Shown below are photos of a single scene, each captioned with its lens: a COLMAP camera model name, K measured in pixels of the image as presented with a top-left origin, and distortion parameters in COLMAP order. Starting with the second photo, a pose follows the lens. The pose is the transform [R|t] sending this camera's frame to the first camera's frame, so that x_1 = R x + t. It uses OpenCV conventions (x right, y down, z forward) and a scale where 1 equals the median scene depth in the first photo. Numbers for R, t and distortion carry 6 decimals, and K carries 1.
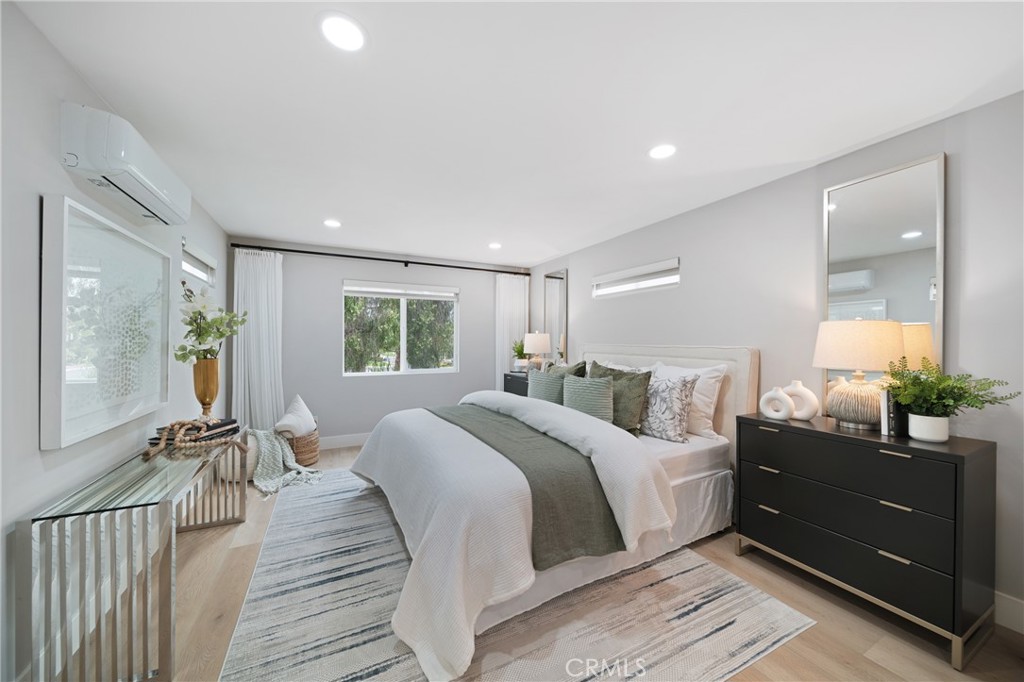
lens RADIAL K [[362.3, 0, 510.1], [0, 362.3, 342.3], [0, 0, 1]] dist [-0.002782, -0.000123]
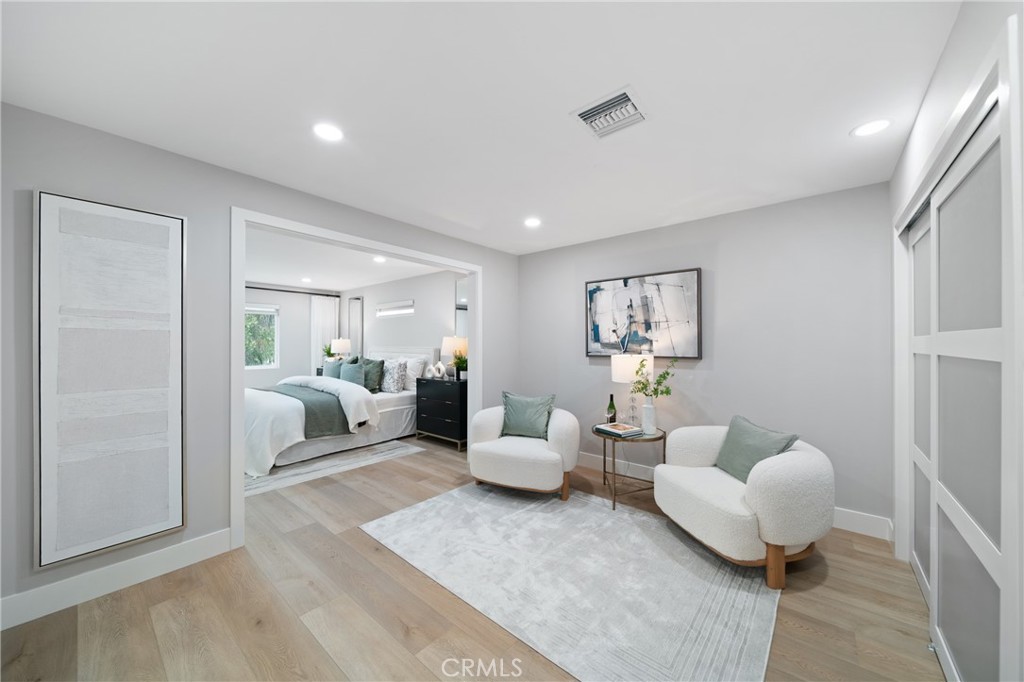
lens RADIAL K [[362.3, 0, 516.1], [0, 362.3, 341.6], [0, 0, 1]] dist [-0.002782, -0.000123]
pose [[0.916227, -0.002659, 0.400650, 0.252737], [0.004887, 0.999978, -0.004538, -0.010174], [-0.400629, 0.006116, 0.916220, -1.165946]]
